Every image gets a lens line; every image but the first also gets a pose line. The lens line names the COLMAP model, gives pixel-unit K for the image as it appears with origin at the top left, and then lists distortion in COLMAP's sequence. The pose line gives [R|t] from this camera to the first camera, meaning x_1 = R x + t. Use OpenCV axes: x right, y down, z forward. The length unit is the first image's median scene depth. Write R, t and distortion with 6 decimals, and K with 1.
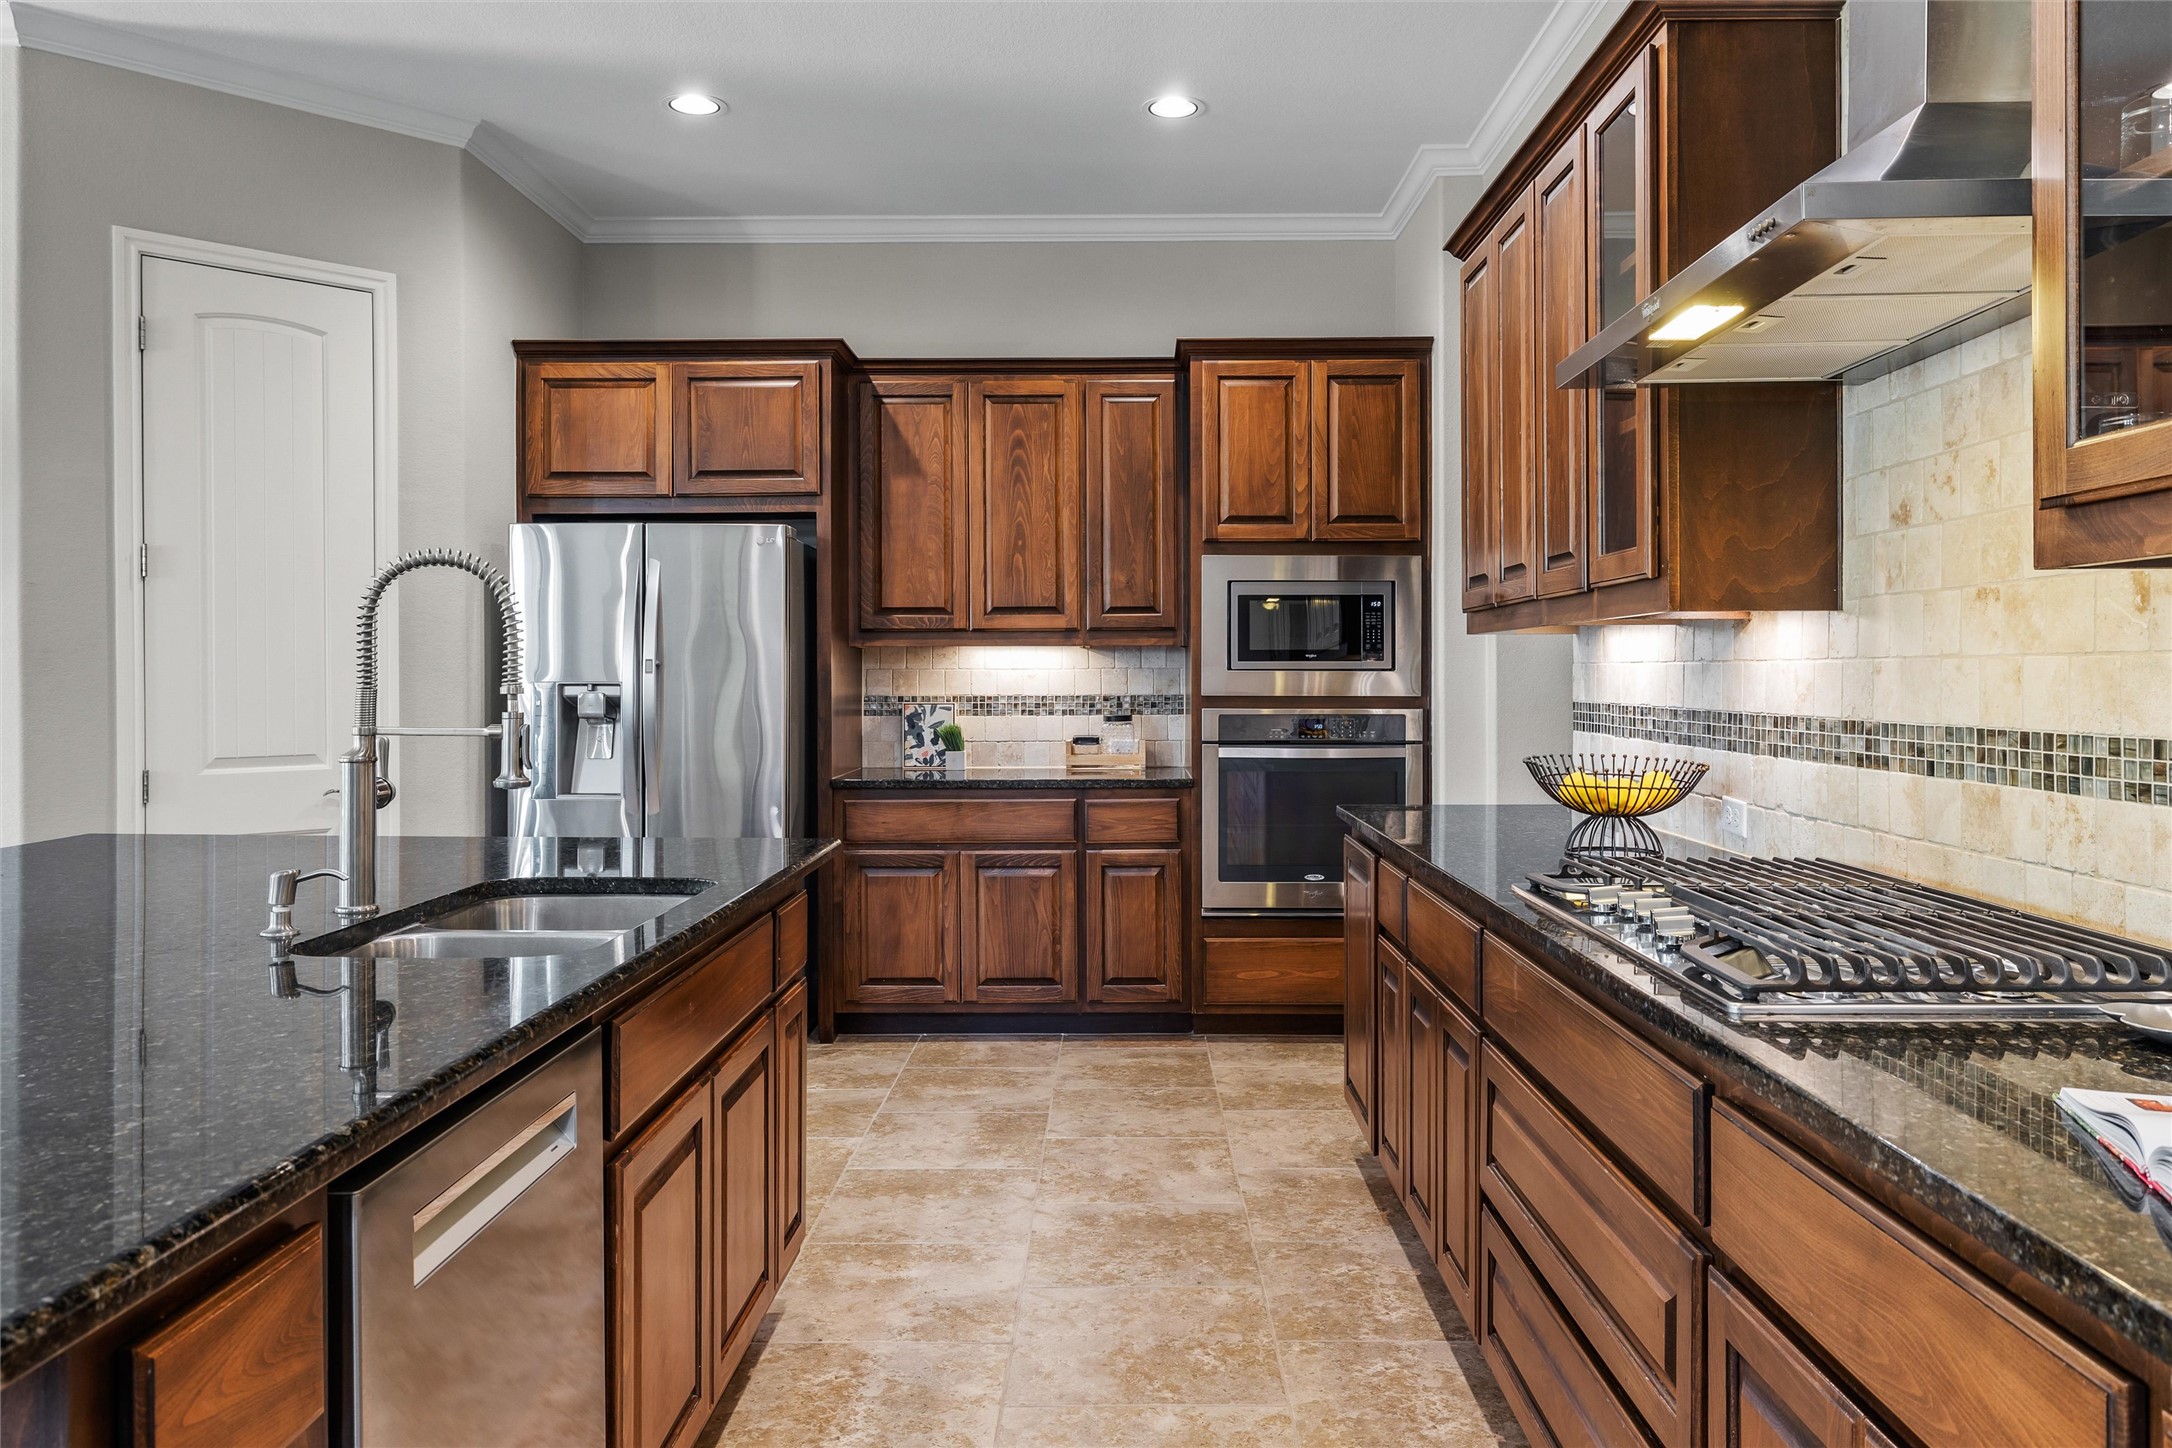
lens RADIAL K [[1494.0, 0, 1098.2], [0, 1494.0, 690.8], [0, 0, 1]] dist [-0.006751, -0.008876]
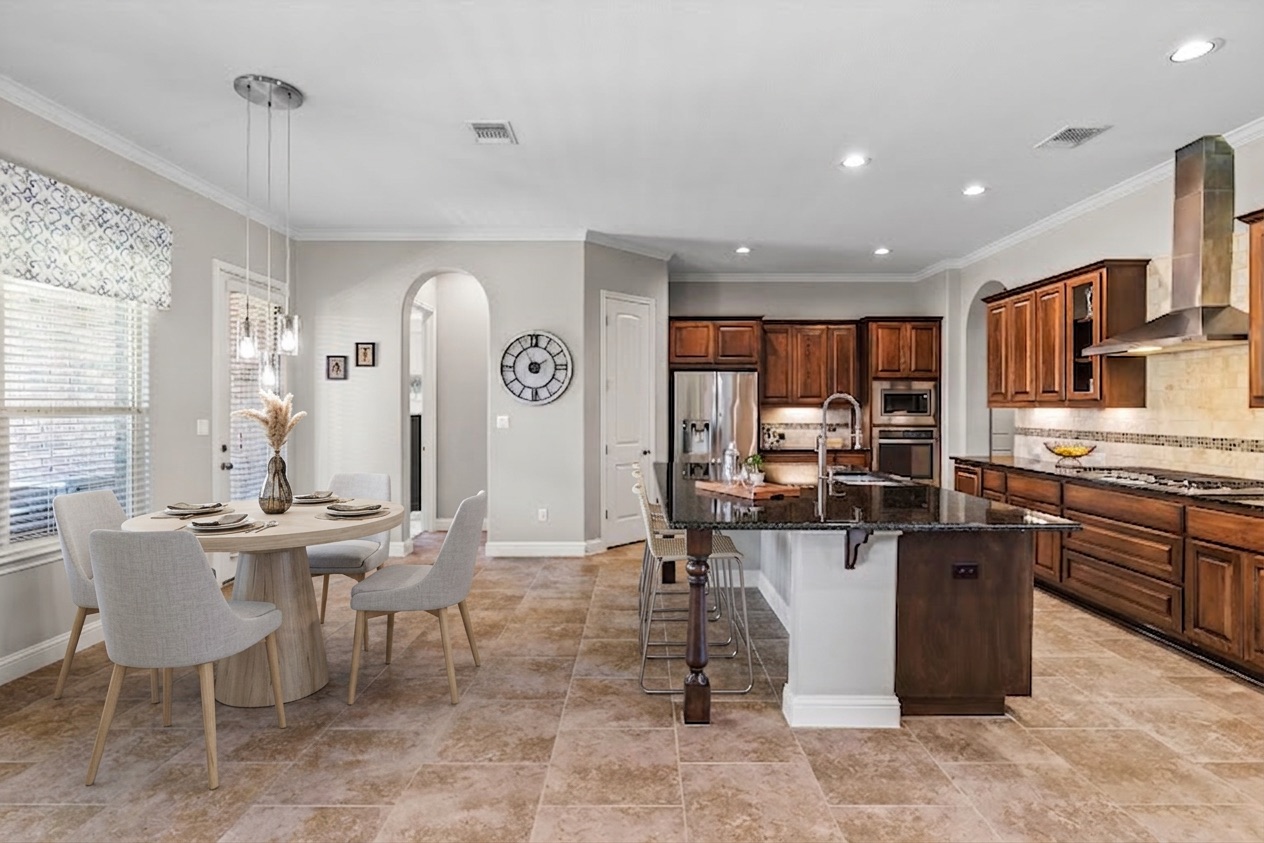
lens RADIAL K [[603.6, 0, 642.2], [0, 603.6, 411.4], [0, 0, 1]] dist [0.000914, 0.000520]
pose [[0.999898, 0.003809, 0.013730, -0.462237], [-0.003734, 0.999978, -0.005475, -0.014453], [-0.013750, 0.005424, 0.999891, -0.335905]]
